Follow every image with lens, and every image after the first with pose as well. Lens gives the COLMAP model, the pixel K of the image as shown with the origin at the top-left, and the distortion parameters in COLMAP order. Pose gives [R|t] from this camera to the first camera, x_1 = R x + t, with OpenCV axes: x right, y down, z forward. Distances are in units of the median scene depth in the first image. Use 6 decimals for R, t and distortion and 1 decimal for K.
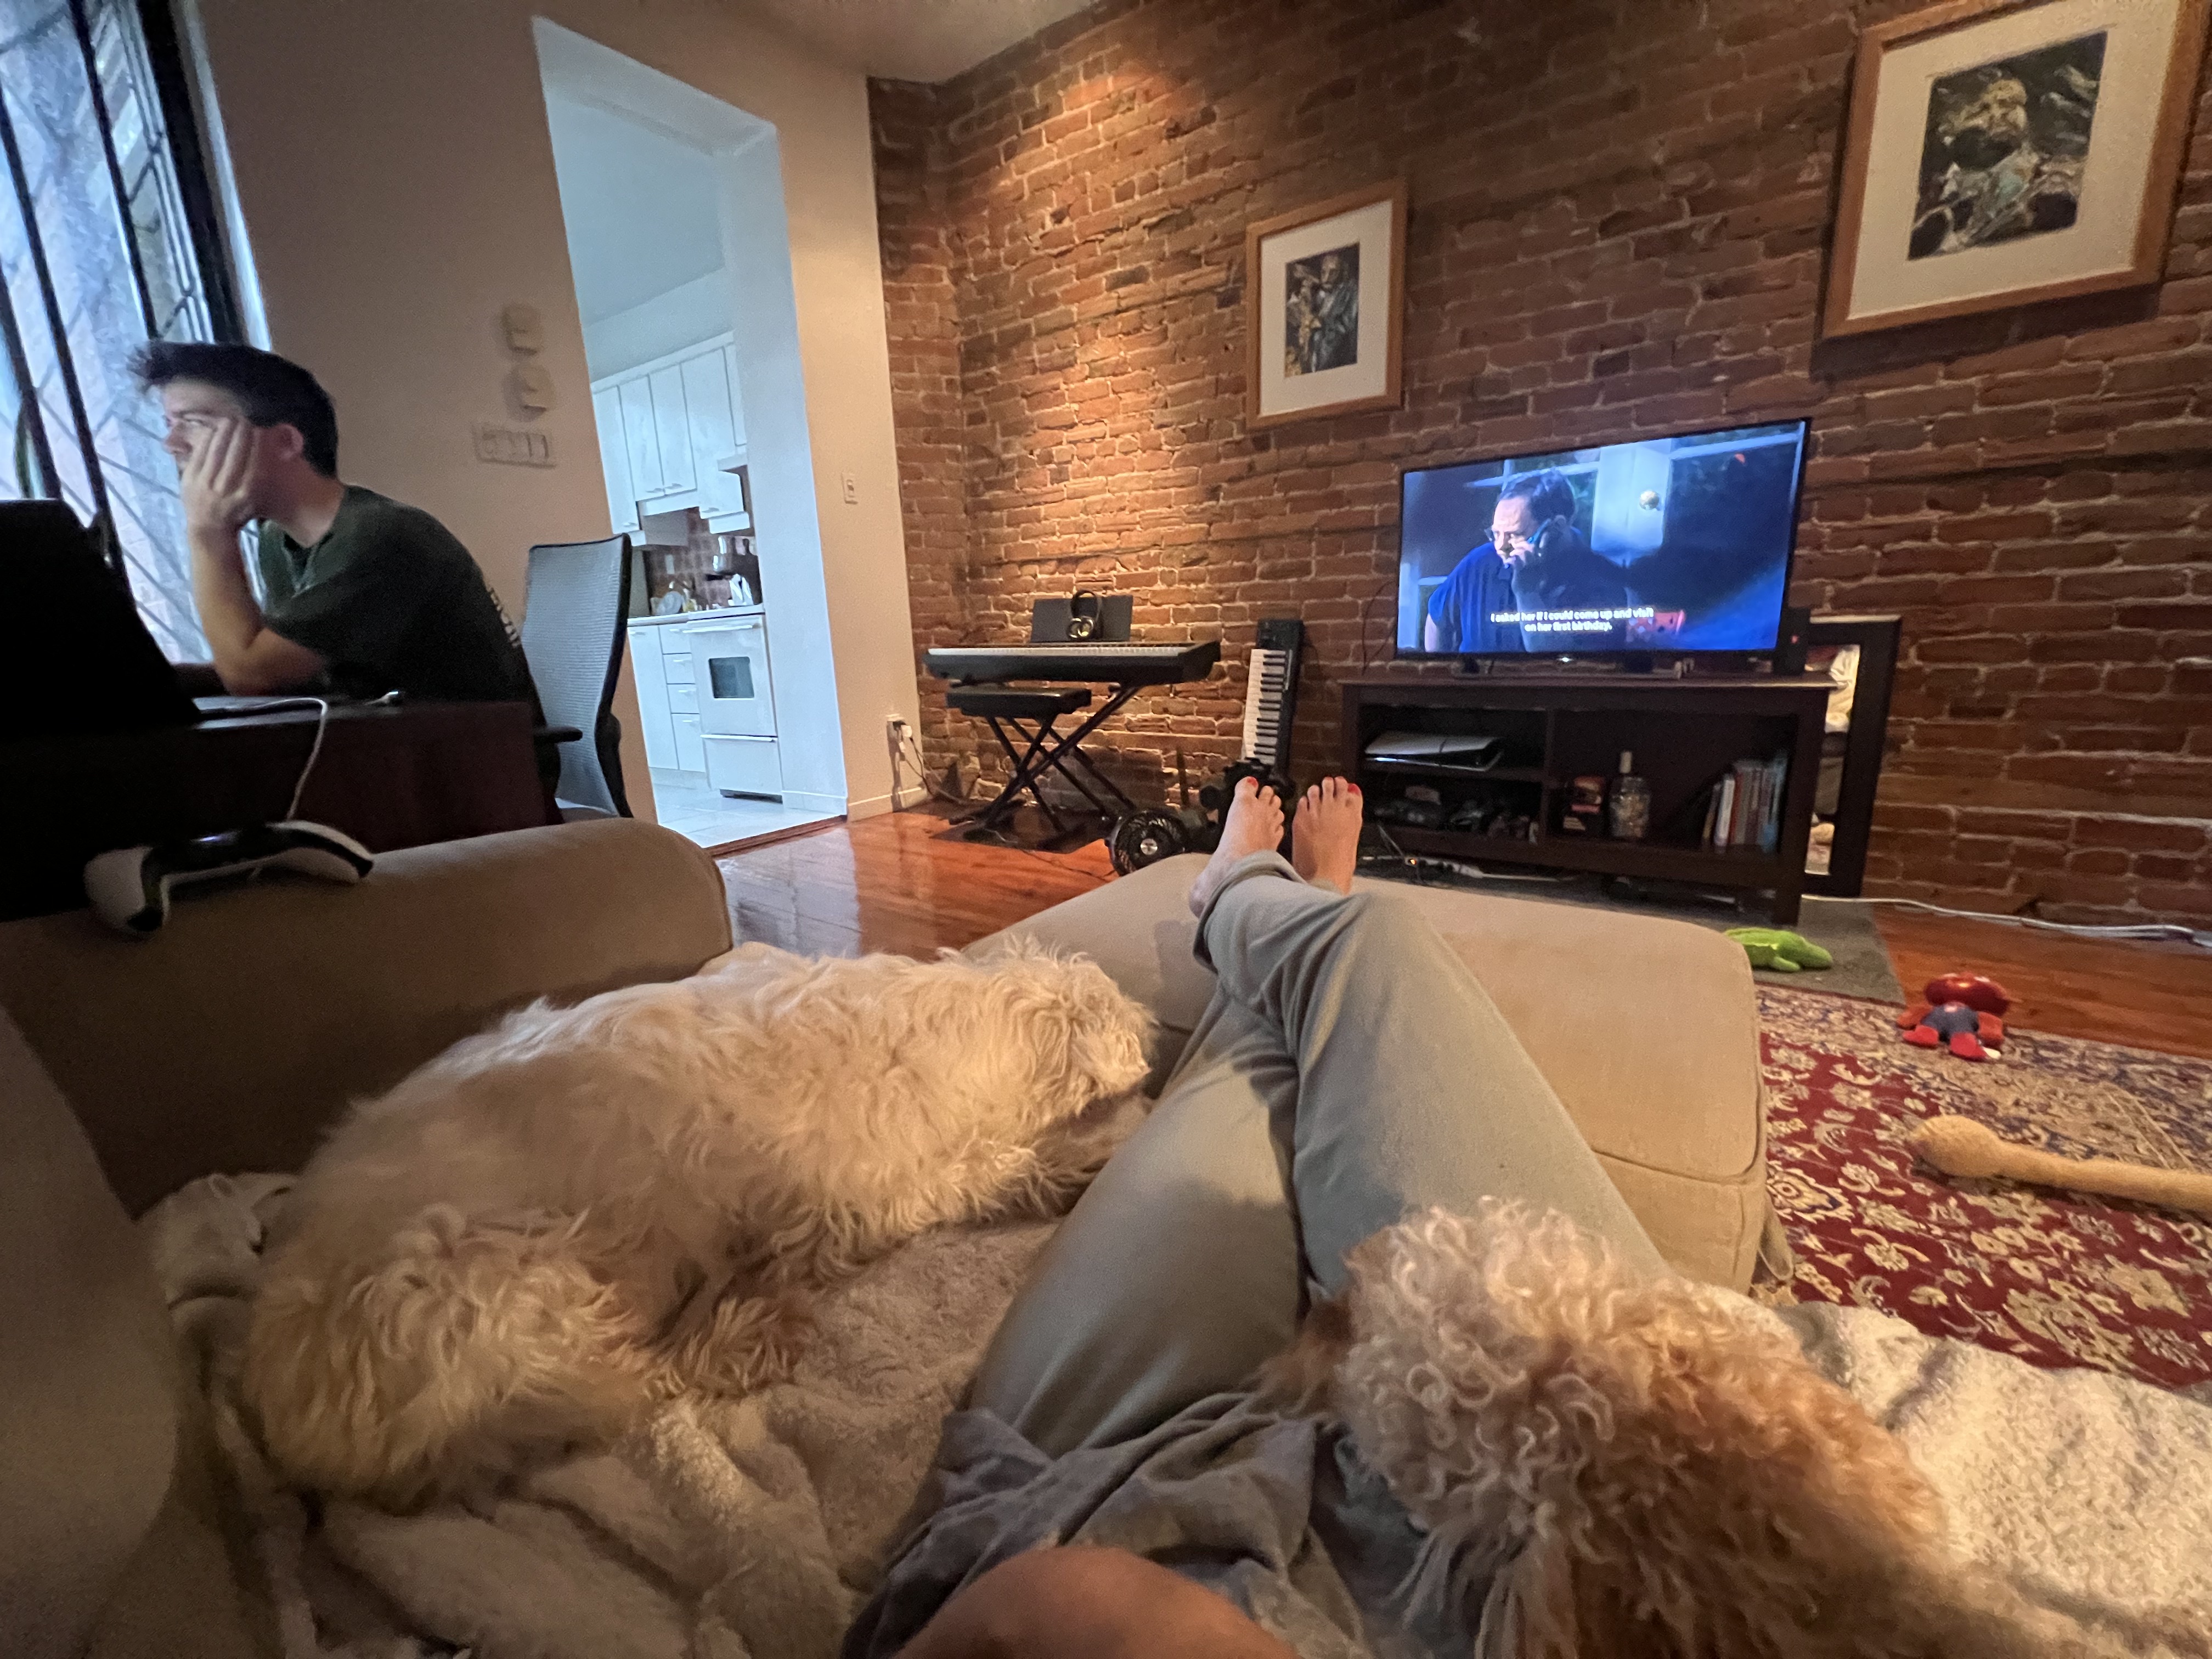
lens RADIAL K [[898.4, 0, 1106.0], [0, 898.4, 829.5], [0, 0, 1]] dist [0.002753, -0.000359]
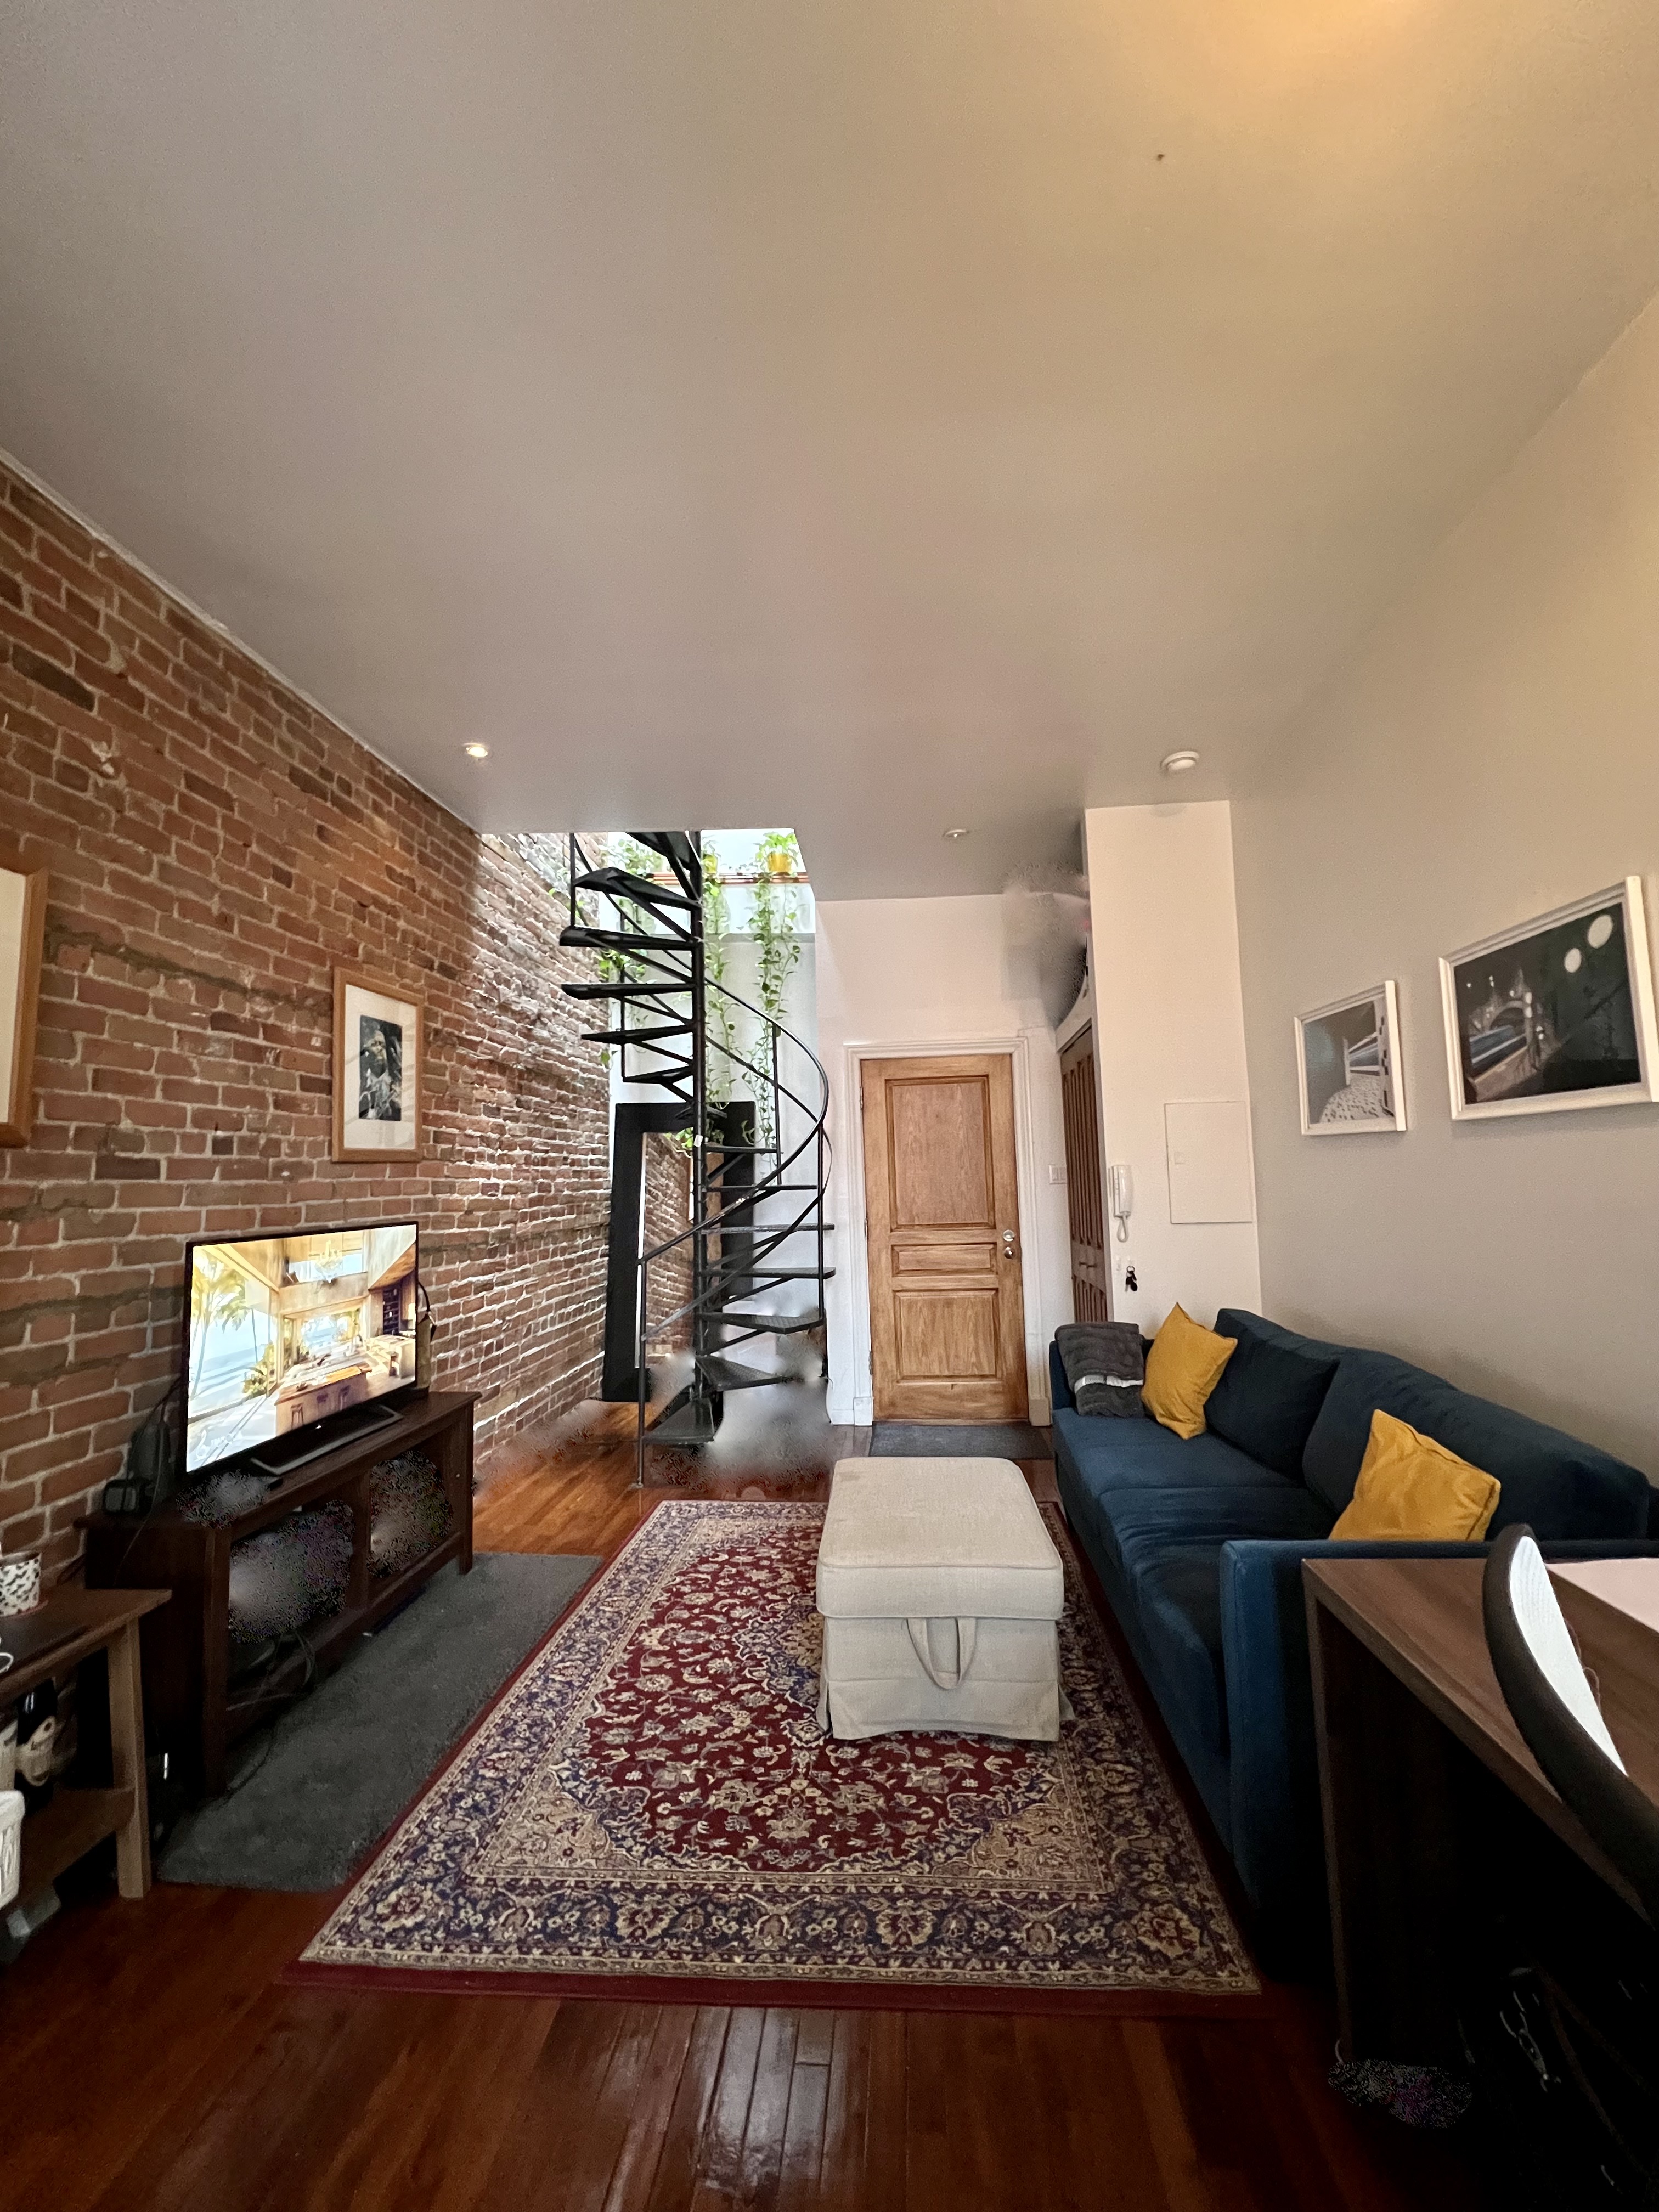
lens RADIAL K [[903.7, 0, 829.5], [0, 903.7, 1106.0], [0, 0, 1]] dist [-0.000569, 0.000091]
pose [[-0.511706, 0.115227, 0.851399, -0.577824], [0.236678, 0.971529, 0.010762, -0.358604], [-0.825918, 0.207014, -0.524409, 0.841657]]
